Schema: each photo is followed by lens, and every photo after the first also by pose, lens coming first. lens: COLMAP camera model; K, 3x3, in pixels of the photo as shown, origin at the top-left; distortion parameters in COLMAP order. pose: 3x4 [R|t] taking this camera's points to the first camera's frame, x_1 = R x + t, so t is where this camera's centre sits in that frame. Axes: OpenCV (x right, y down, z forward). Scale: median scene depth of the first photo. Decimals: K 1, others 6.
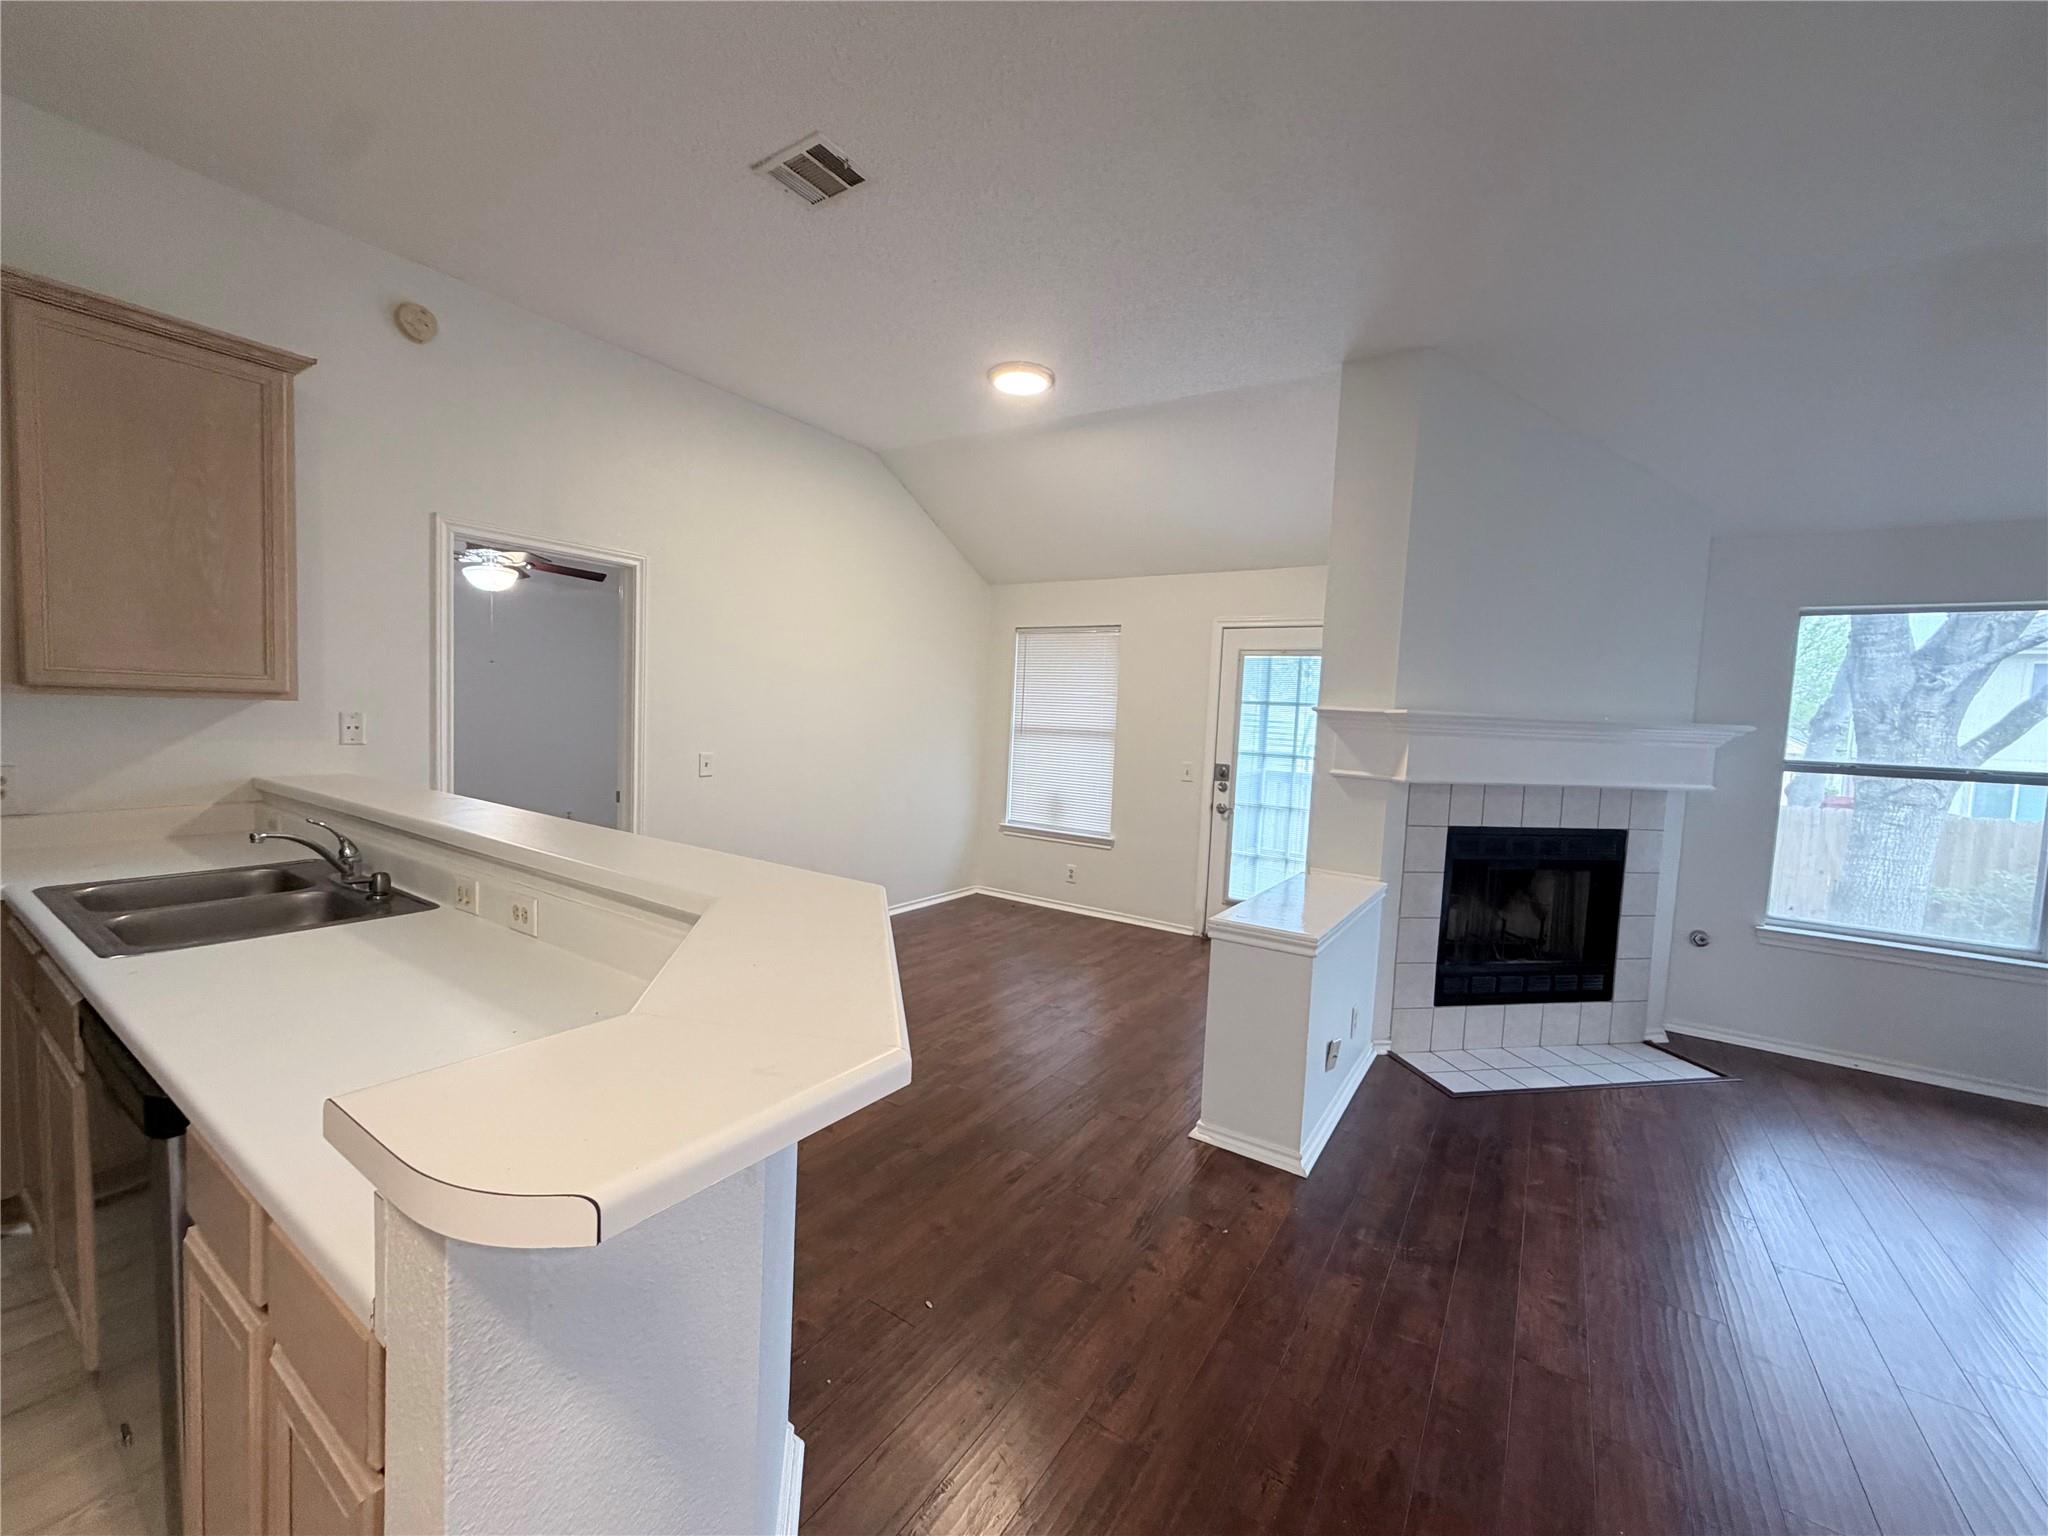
lens RADIAL K [[812.1, 0, 1017.2], [0, 812.1, 770.0], [0, 0, 1]] dist [-0.000474, -0.000945]
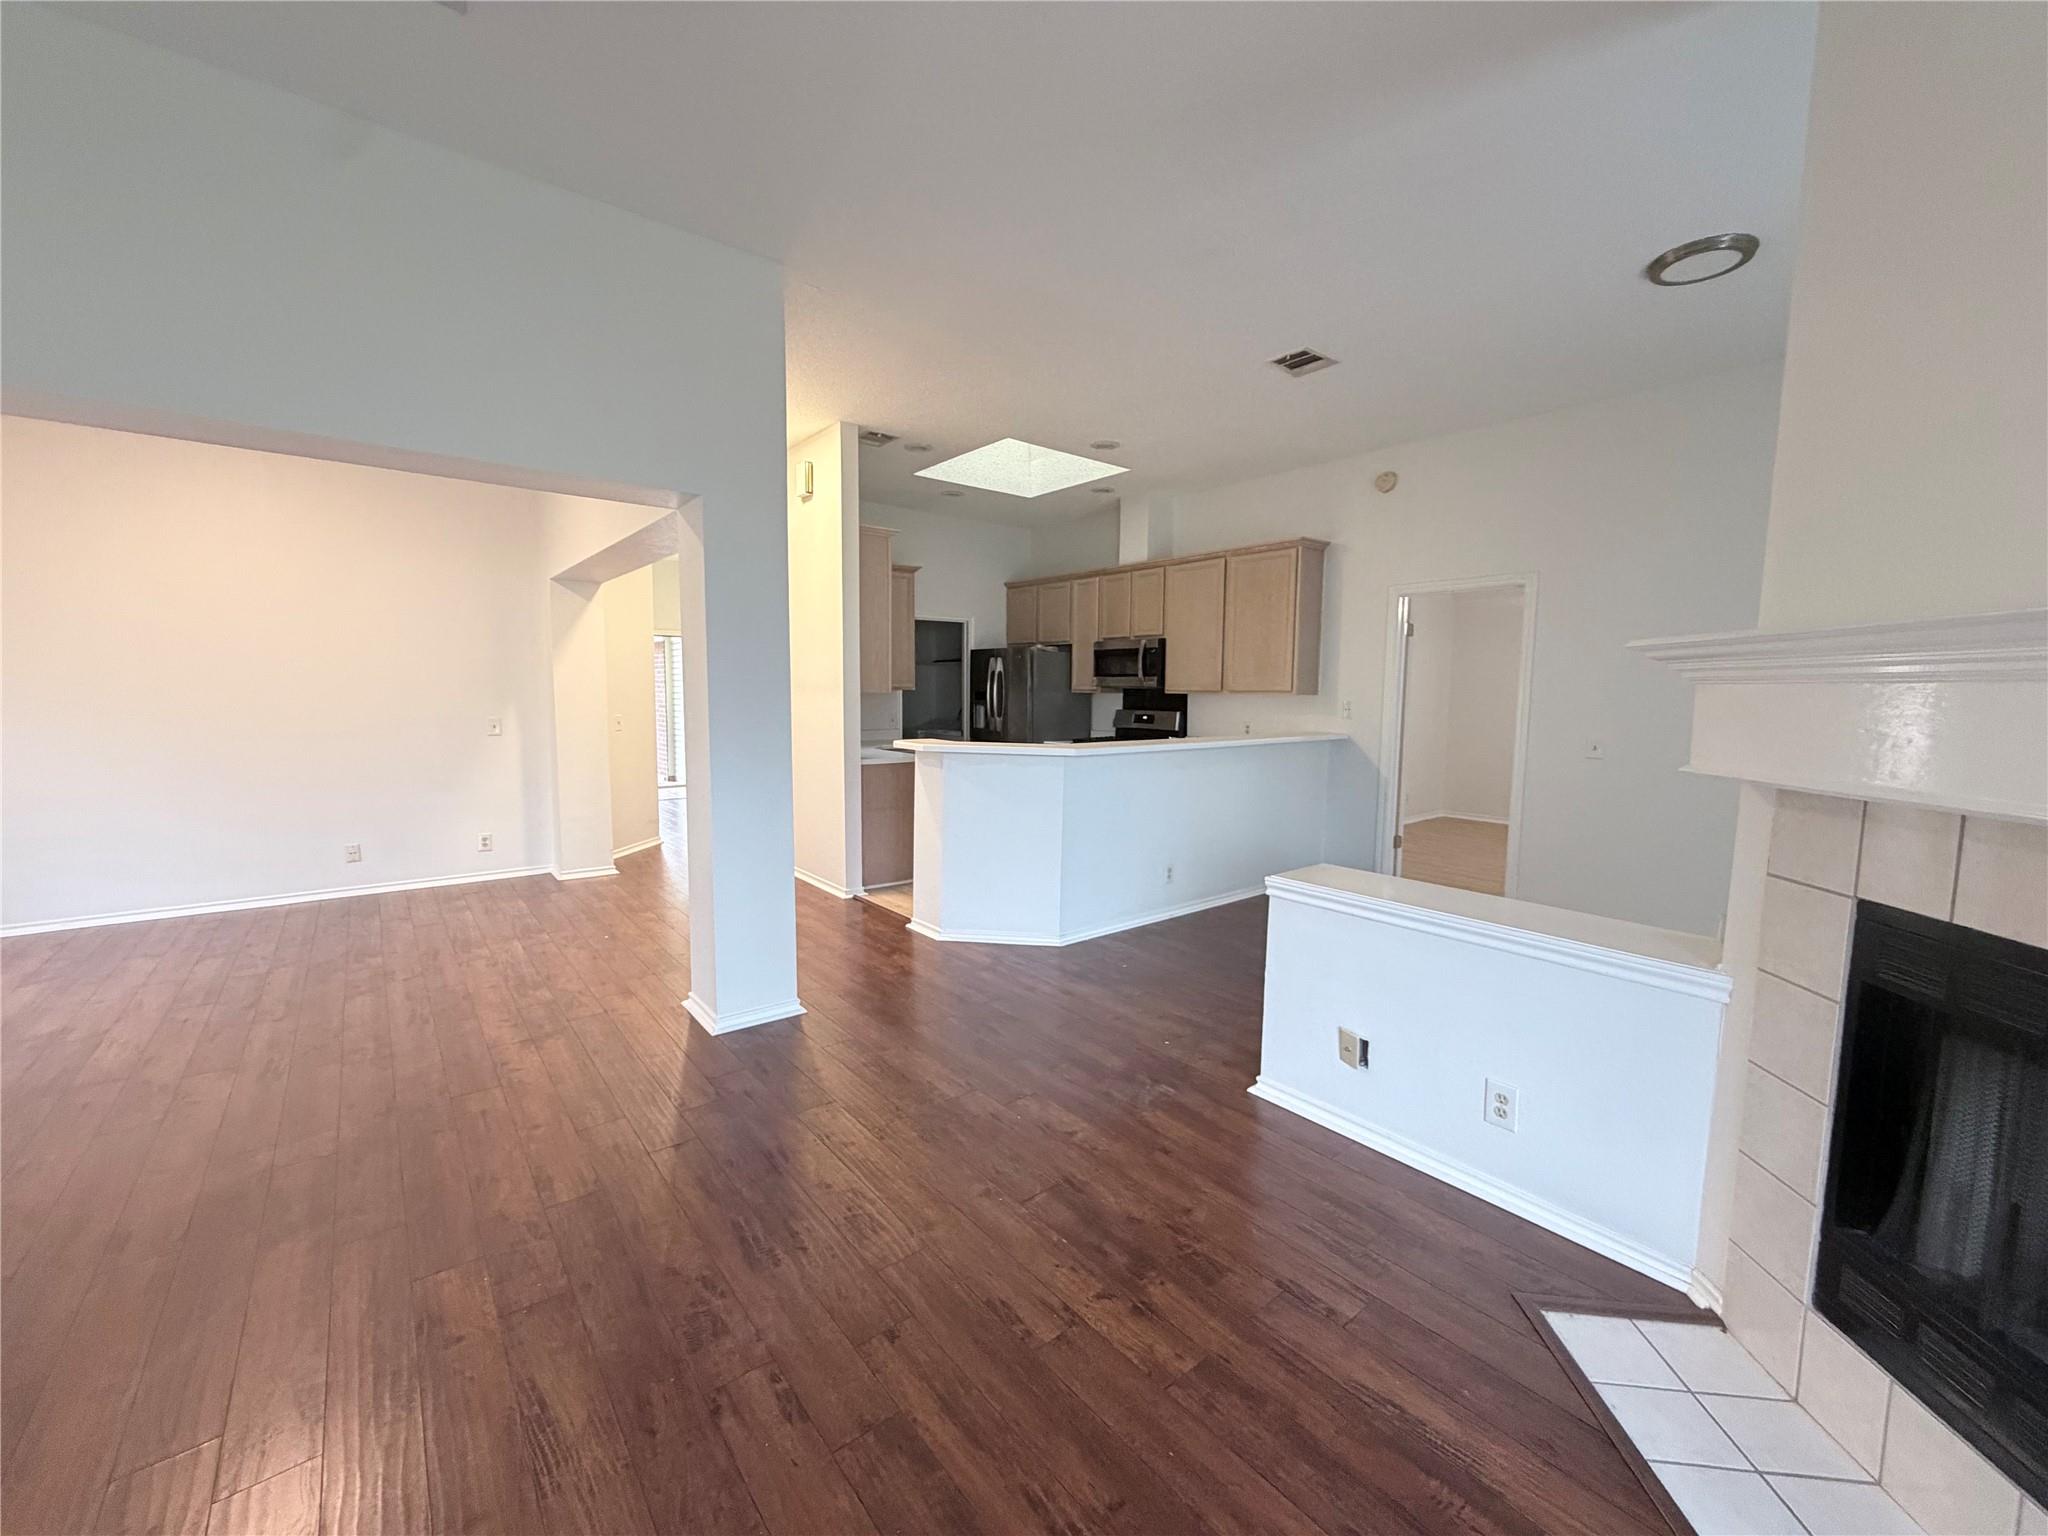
lens RADIAL K [[812.1, 0, 1015.8], [0, 812.1, 766.8], [0, 0, 1]] dist [-0.000474, -0.000945]
pose [[-0.301130, 0.046050, -0.952470, 1.047735], [-0.082294, 0.993852, 0.074068, 0.005890], [0.950025, 0.100687, -0.295489, 0.692832]]
